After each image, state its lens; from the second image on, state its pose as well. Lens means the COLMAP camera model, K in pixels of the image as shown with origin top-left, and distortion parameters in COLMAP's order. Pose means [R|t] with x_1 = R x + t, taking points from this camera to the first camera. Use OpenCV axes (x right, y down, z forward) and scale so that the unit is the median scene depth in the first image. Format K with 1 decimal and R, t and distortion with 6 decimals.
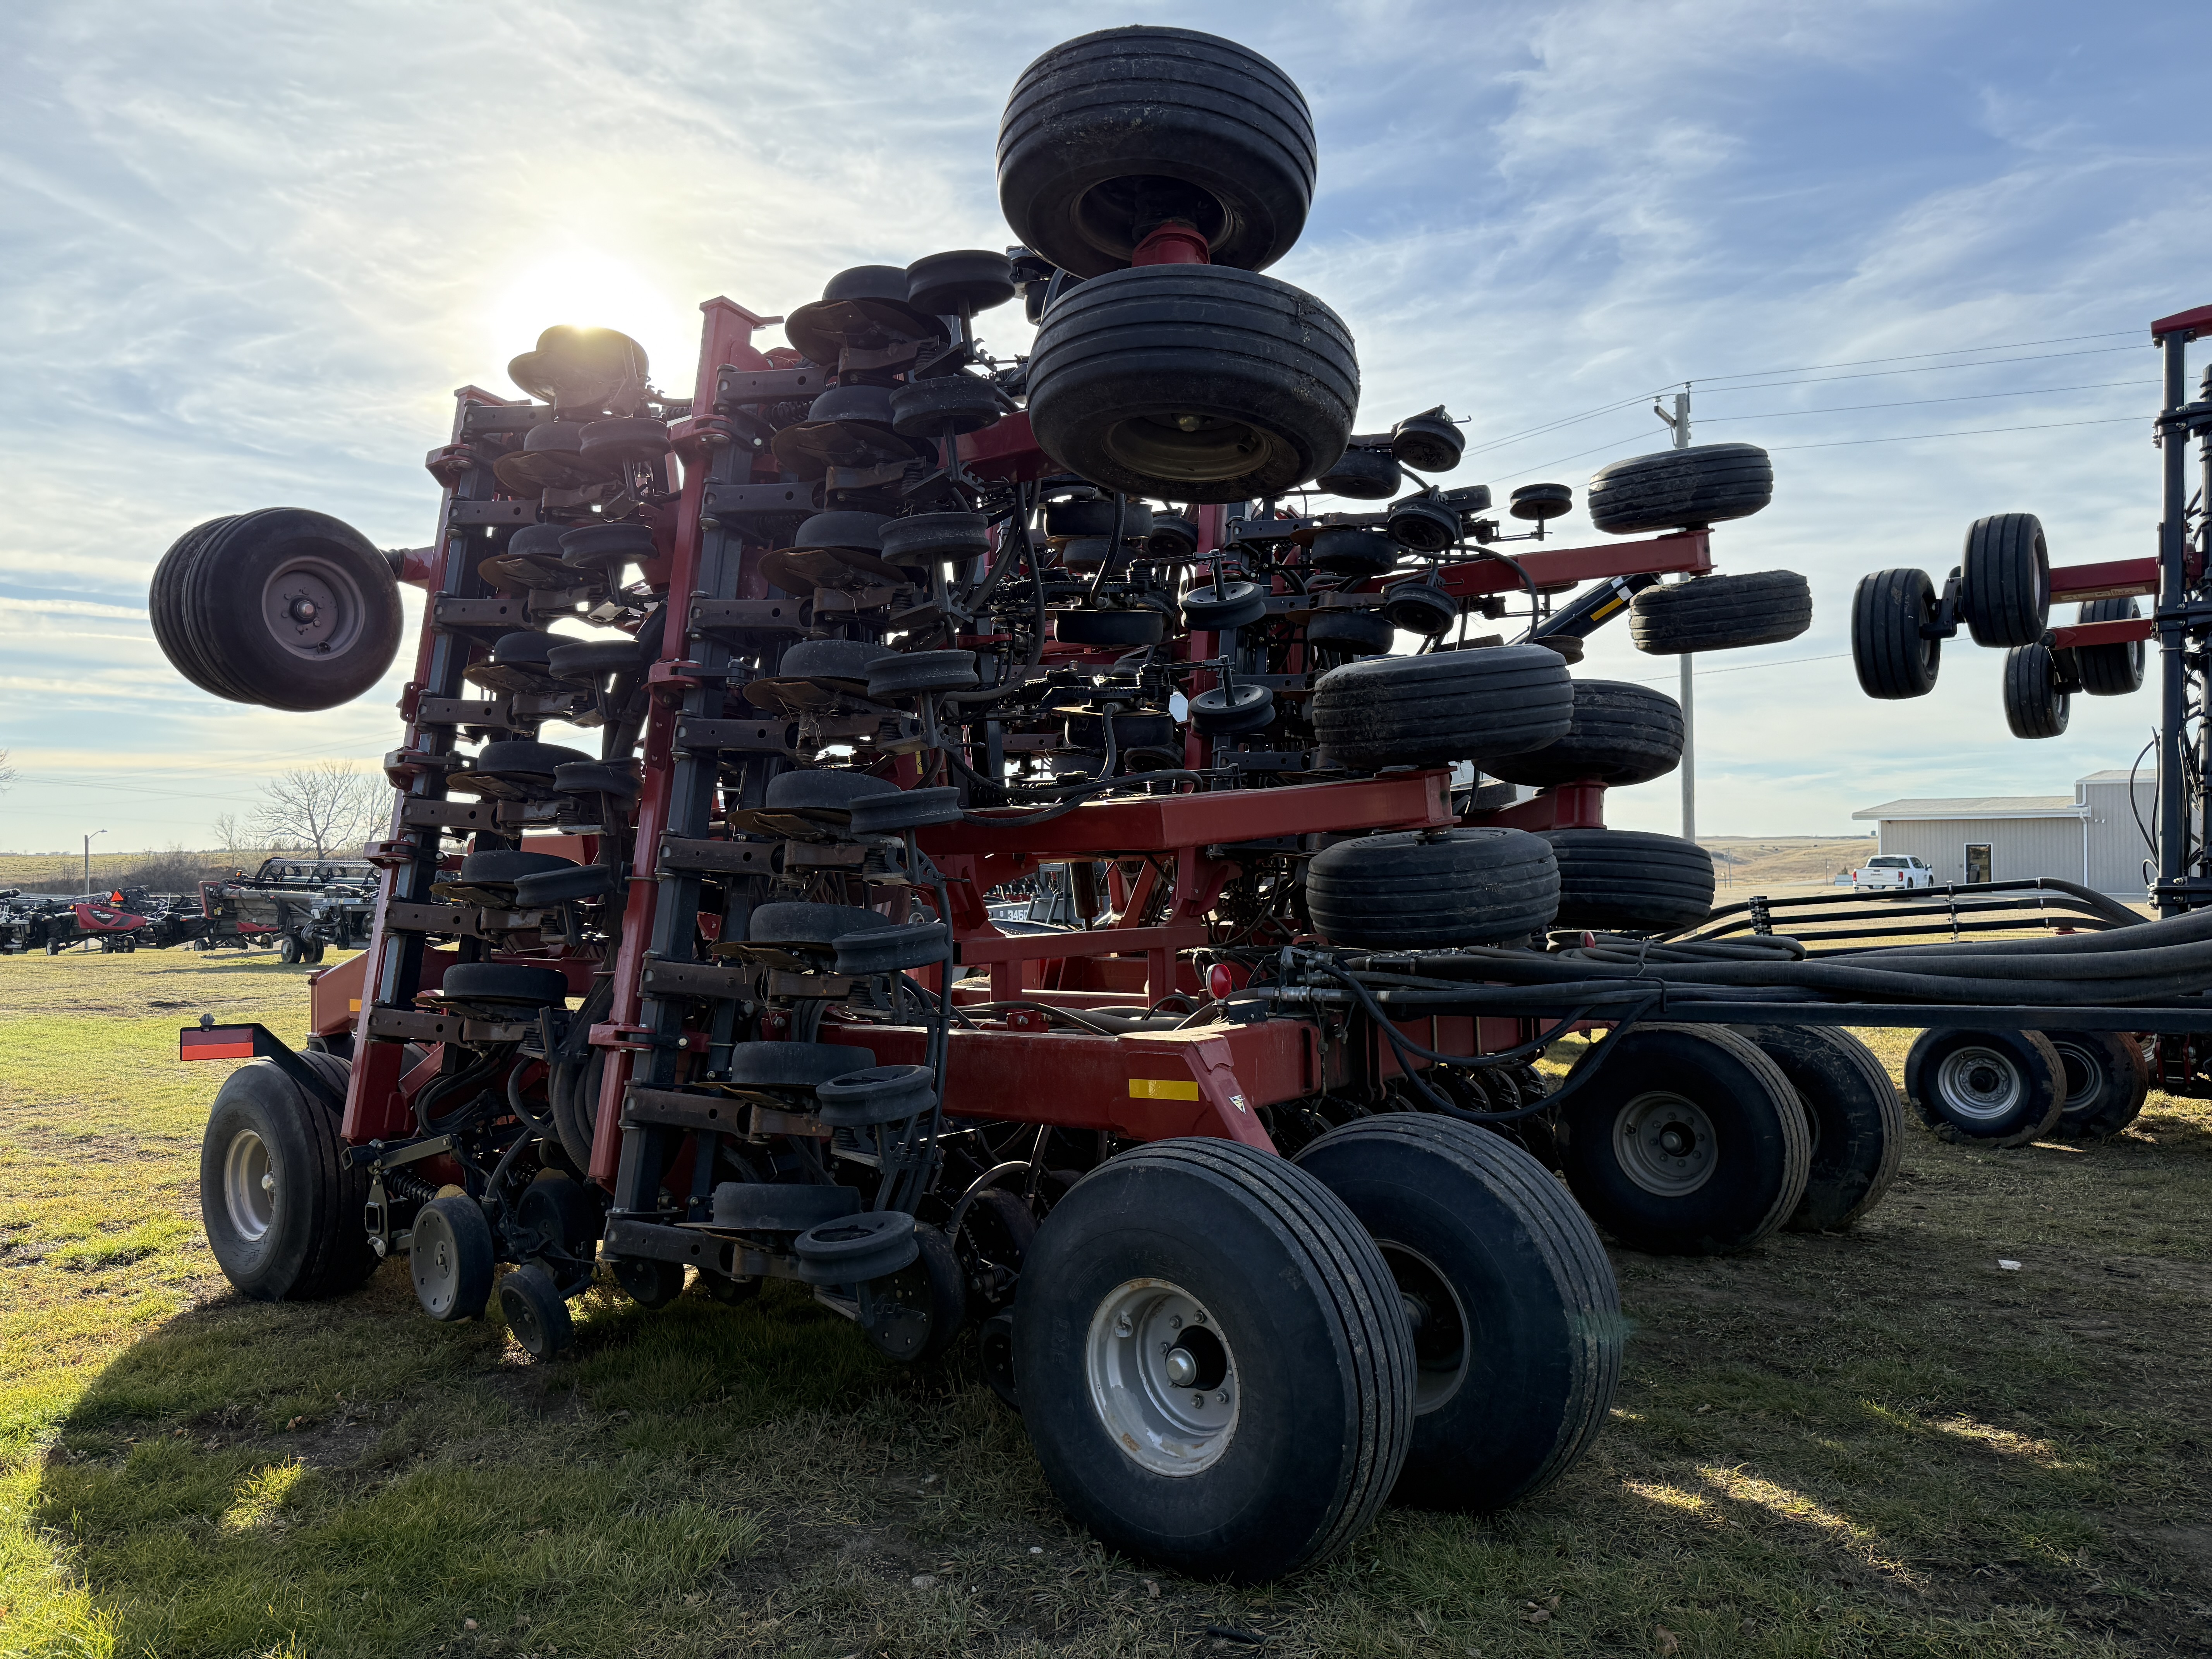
lens RADIAL K [[1550.5, 0, 1120.3], [0, 1550.5, 828.5], [0, 0, 1]] dist [0.005811, -0.013103]
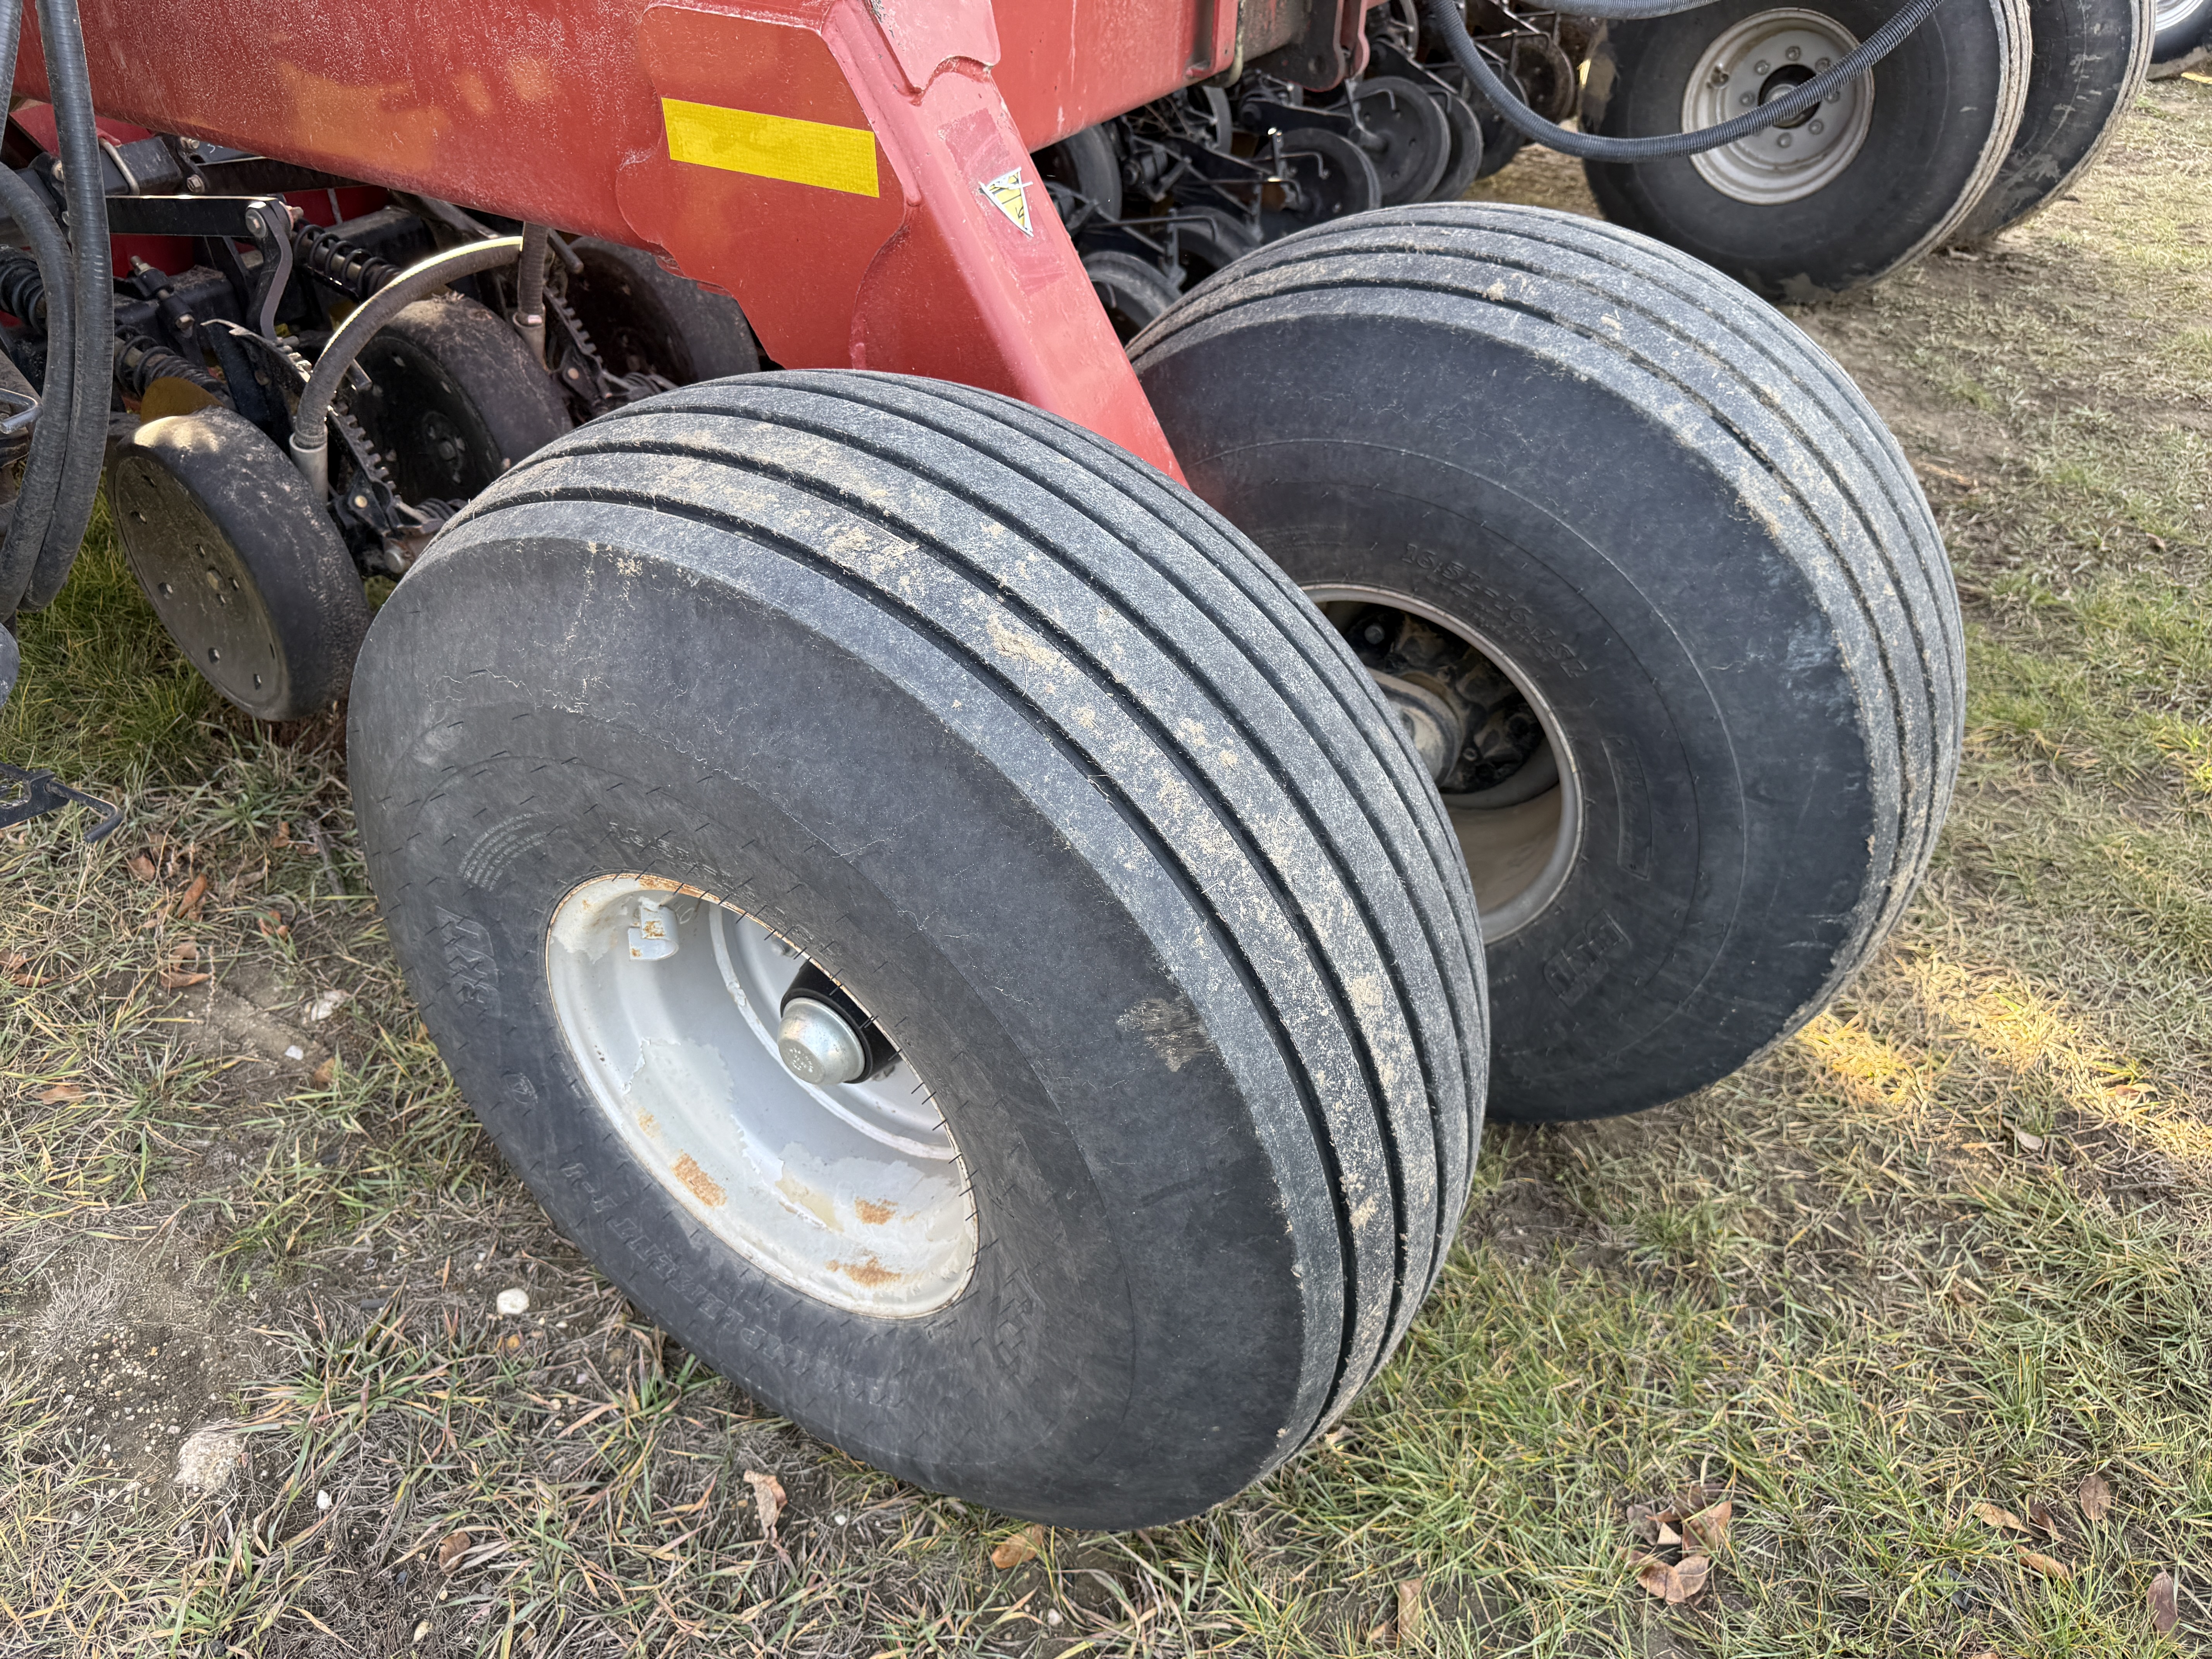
lens RADIAL K [[1588.2, 0, 1057.2], [0, 1588.2, 827.9], [0, 0, 1]] dist [0.082858, -0.107065]
pose [[0.996588, -0.013281, 0.081464, 0.064273], [-0.041697, 0.770769, 0.635749, 0.076072], [-0.071233, -0.636977, 0.767585, 0.749771]]
